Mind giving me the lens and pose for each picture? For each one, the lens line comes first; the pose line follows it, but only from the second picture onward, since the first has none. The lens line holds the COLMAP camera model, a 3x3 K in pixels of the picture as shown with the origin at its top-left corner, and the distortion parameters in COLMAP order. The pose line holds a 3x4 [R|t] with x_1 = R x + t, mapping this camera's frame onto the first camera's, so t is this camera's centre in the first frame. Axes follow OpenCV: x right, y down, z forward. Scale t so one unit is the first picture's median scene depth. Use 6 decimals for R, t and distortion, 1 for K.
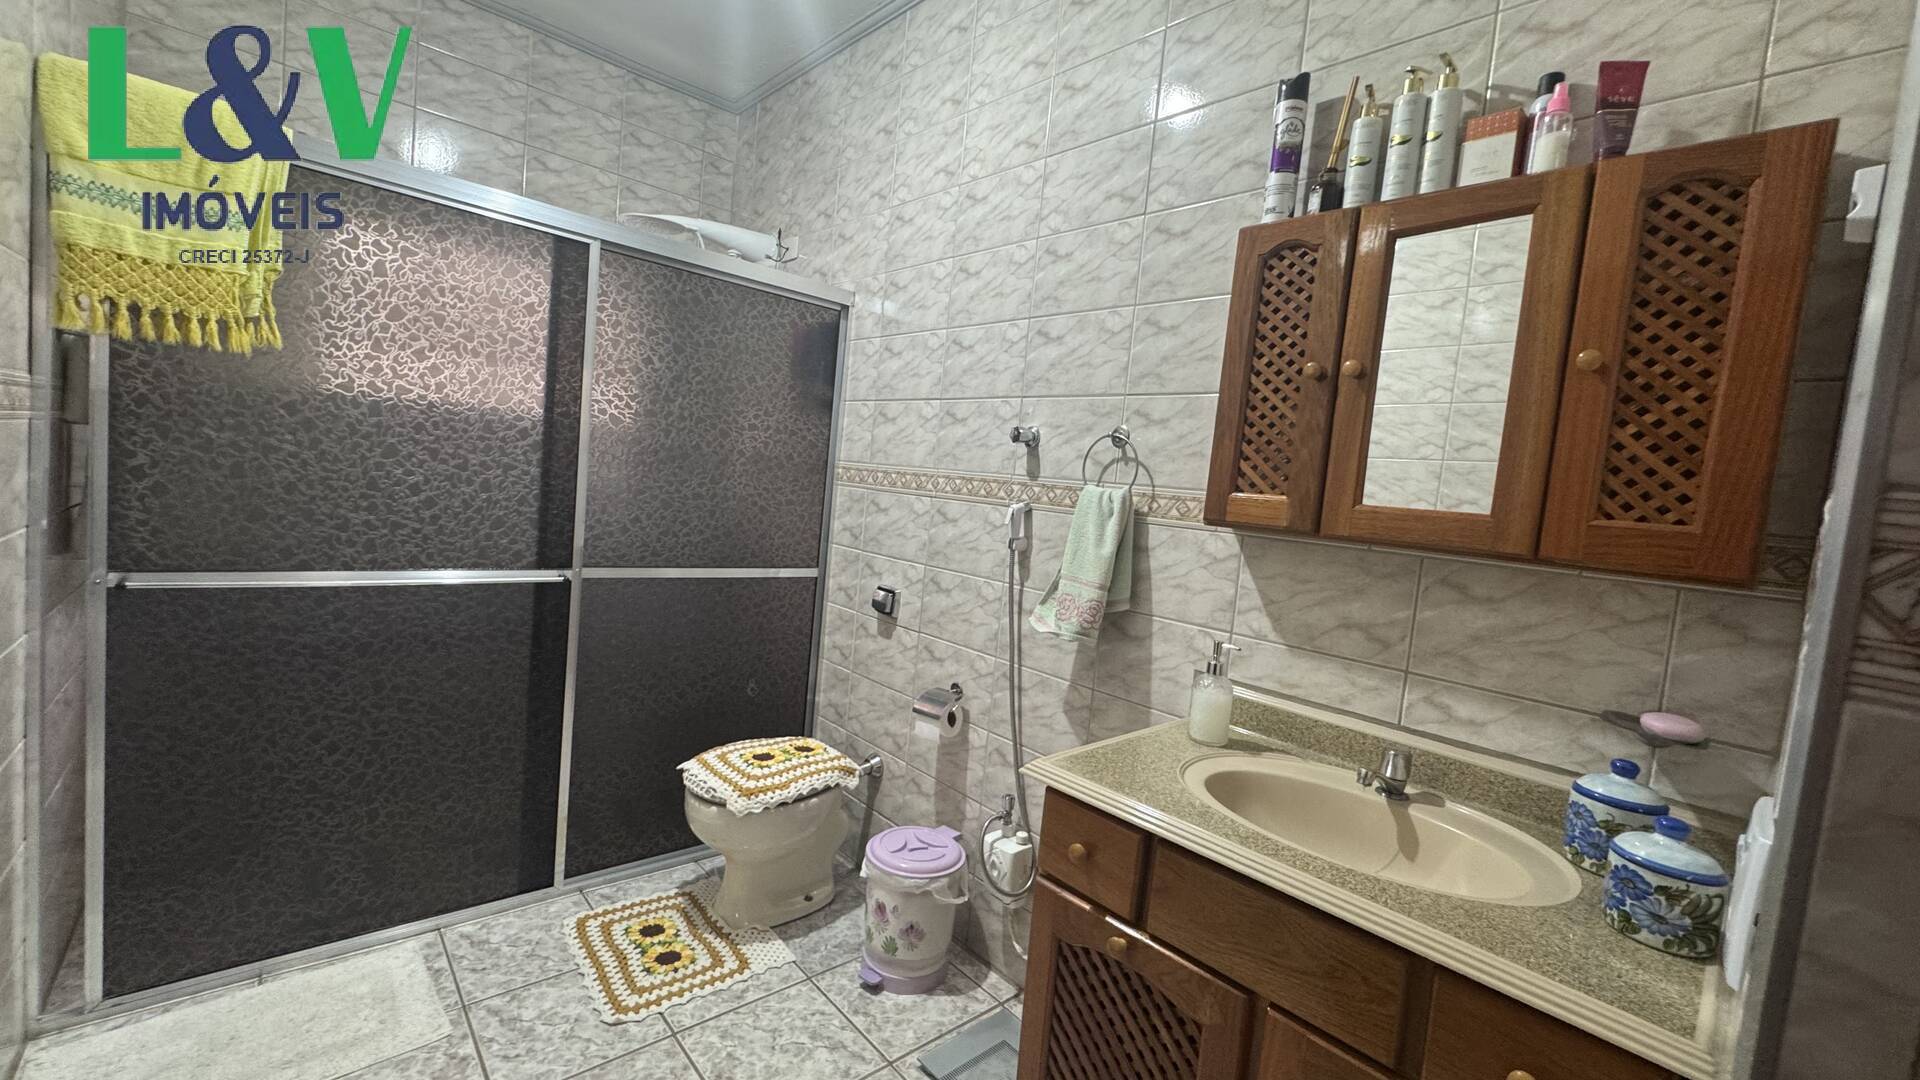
lens RADIAL K [[765.0, 0, 960.0], [0, 765.0, 540.0], [0, 0, 1]] dist [-0.001964, 0.000753]
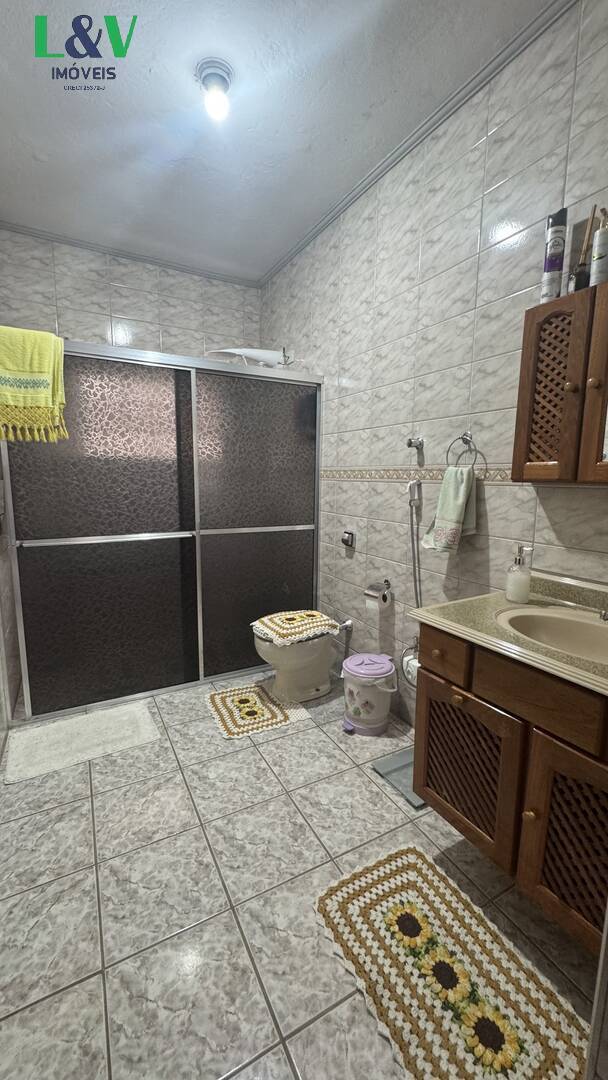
lens RADIAL K [[430.3, 0, 305.4], [0, 430.3, 538.6], [0, 0, 1]] dist [-0.001964, 0.000753]
pose [[0.970465, -0.052585, -0.235439, 0.064348], [0.066165, 0.996548, 0.050152, 0.023024], [0.231989, -0.064248, 0.970594, -0.077109]]
